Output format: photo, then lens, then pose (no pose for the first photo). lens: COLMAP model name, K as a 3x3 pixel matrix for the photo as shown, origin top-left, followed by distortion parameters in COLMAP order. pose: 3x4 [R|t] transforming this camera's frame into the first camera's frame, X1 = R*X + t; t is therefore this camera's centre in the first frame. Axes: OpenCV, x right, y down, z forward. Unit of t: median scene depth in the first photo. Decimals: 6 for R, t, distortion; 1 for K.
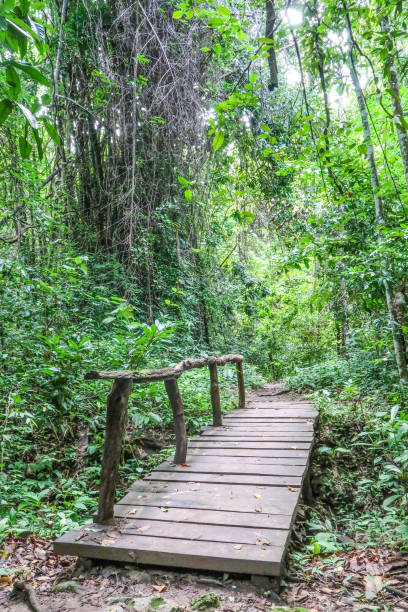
lens RADIAL K [[507.3, 0, 204.0], [0, 507.3, 306.0], [0, 0, 1]] dist [0.002167, 0.006272]
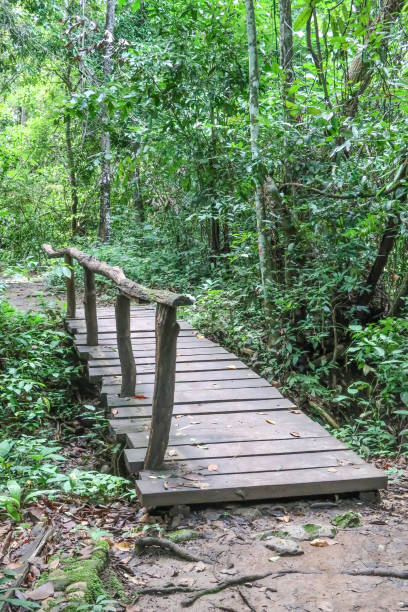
lens RADIAL K [[743.0, 0, 204.0], [0, 743.0, 306.0], [0, 0, 1]] dist [0.003210, 0.001139]
pose [[0.873960, -0.022956, 0.485455, -0.420147], [-0.074862, 0.980603, 0.181144, -0.041622], [-0.480197, -0.194655, 0.855289, -0.029397]]
